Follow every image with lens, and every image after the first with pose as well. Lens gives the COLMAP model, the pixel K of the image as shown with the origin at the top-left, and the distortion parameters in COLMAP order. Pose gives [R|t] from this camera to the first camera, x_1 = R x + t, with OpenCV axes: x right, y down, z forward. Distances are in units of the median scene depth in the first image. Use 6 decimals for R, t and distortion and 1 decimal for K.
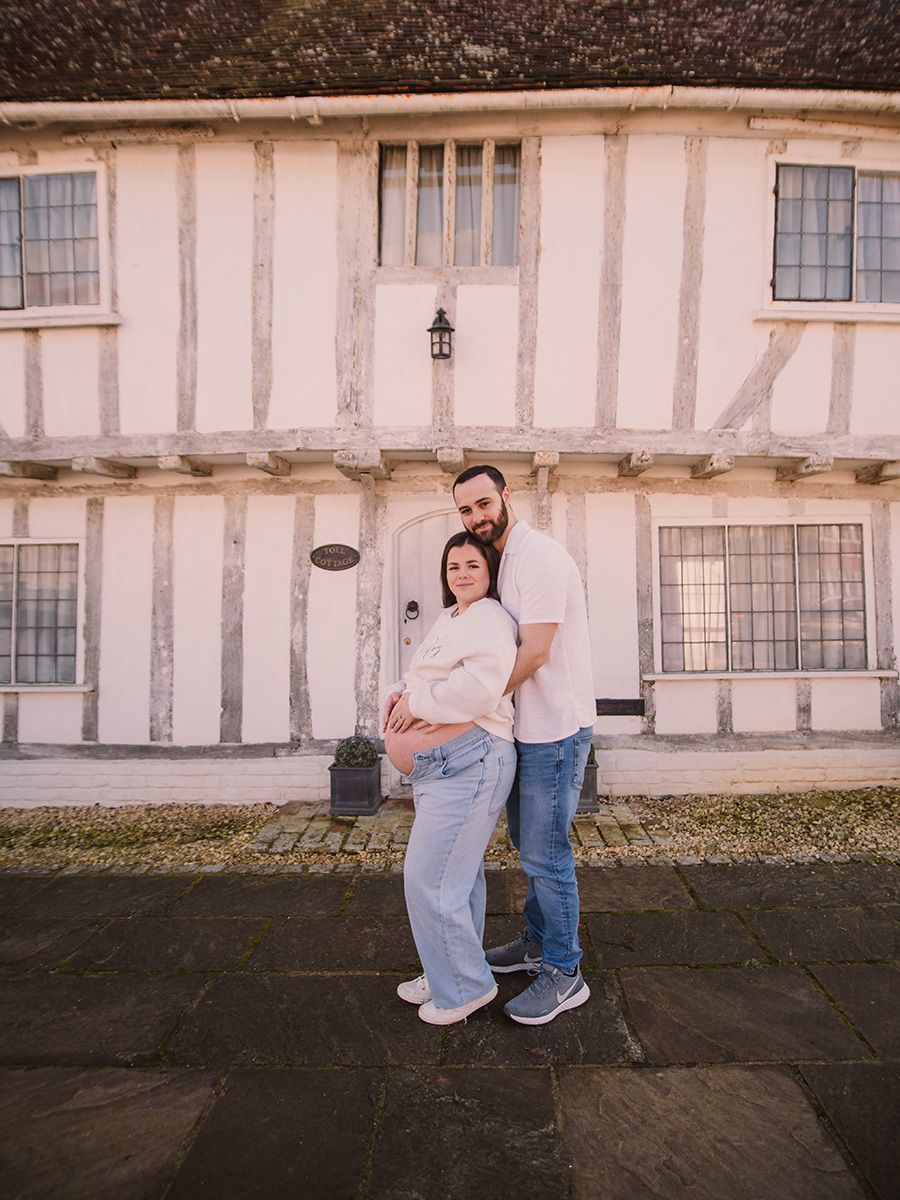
lens RADIAL K [[840.9, 0, 457.4], [0, 840.9, 600.2], [0, 0, 1]] dist [-0.008486, 0.006529]
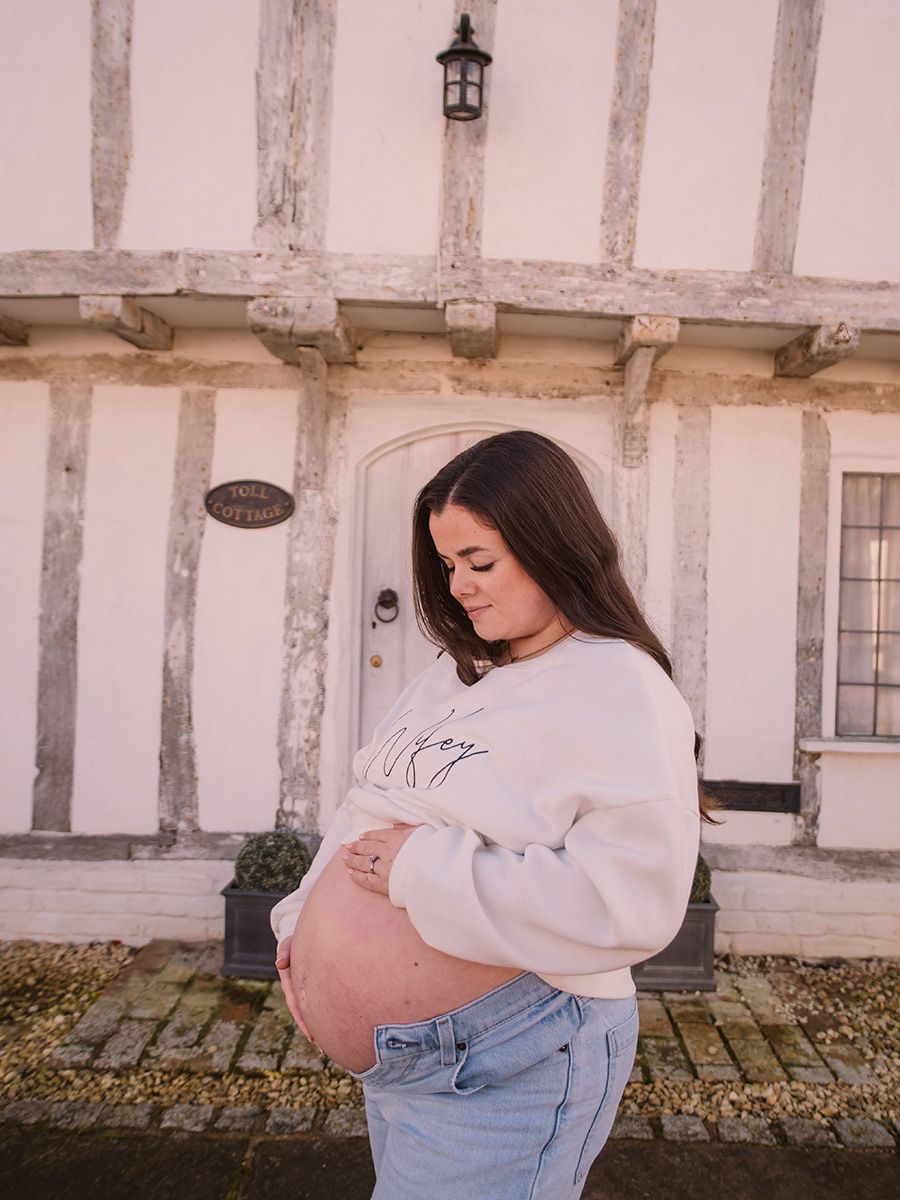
lens RADIAL K [[810.5, 0, 450.0], [0, 810.5, 600.0], [0, 0, 1]] dist [-0.008856, 0.003552]
pose [[0.998874, 0.038688, 0.027462, -0.027696], [-0.039711, 0.998498, 0.037738, -0.014313], [-0.025961, -0.038786, 0.998910, 0.480936]]
